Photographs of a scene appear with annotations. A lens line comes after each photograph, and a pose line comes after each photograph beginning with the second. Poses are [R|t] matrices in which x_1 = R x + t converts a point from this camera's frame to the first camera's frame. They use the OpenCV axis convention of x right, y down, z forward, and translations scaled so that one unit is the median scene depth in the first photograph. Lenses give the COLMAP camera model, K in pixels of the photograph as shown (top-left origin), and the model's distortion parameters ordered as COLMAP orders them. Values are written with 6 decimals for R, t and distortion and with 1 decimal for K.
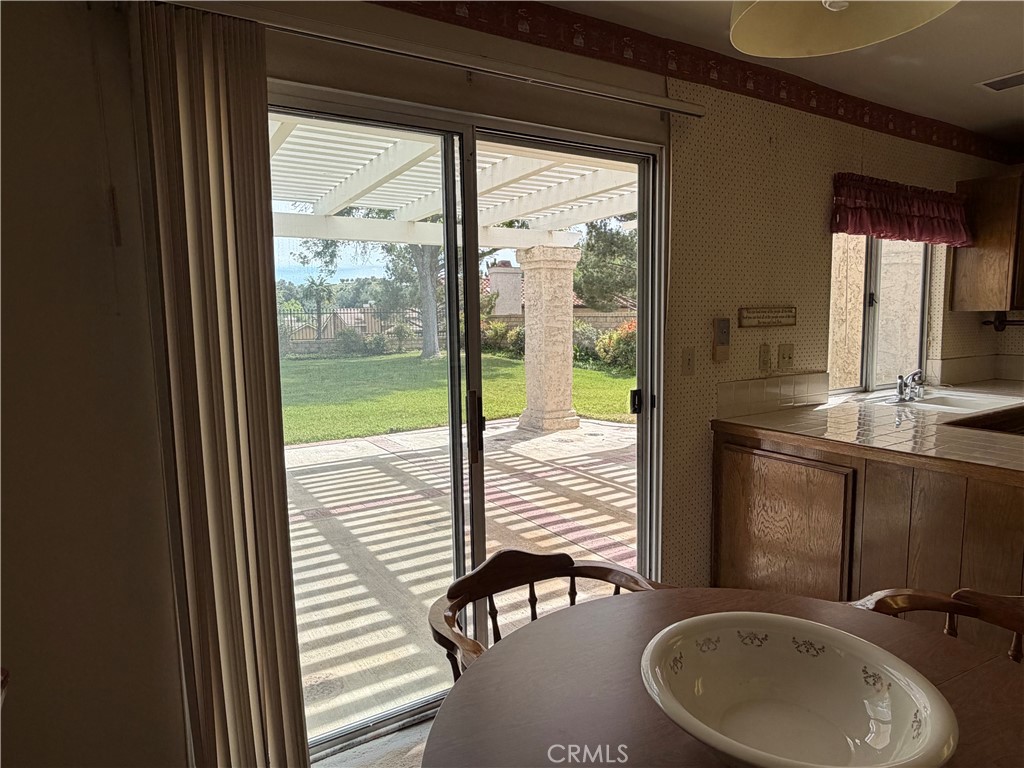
lens RADIAL K [[610.4, 0, 512.4], [0, 610.4, 381.8], [0, 0, 1]] dist [-0.003553, 0.002911]
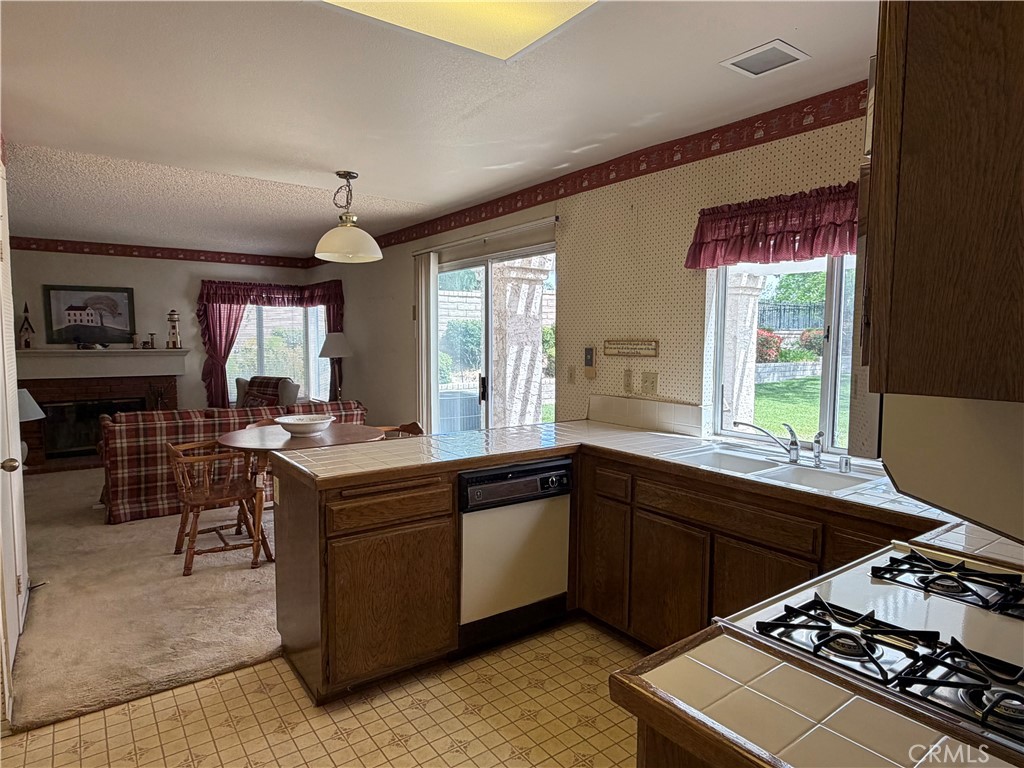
lens RADIAL K [[610.4, 0, 514.1], [0, 610.4, 387.3], [0, 0, 1]] dist [-0.003553, 0.002911]
pose [[0.081278, 0.100975, -0.991563, 1.475544], [-0.110795, 0.989604, 0.091694, -0.104426], [0.990514, 0.102408, 0.091620, 0.599430]]
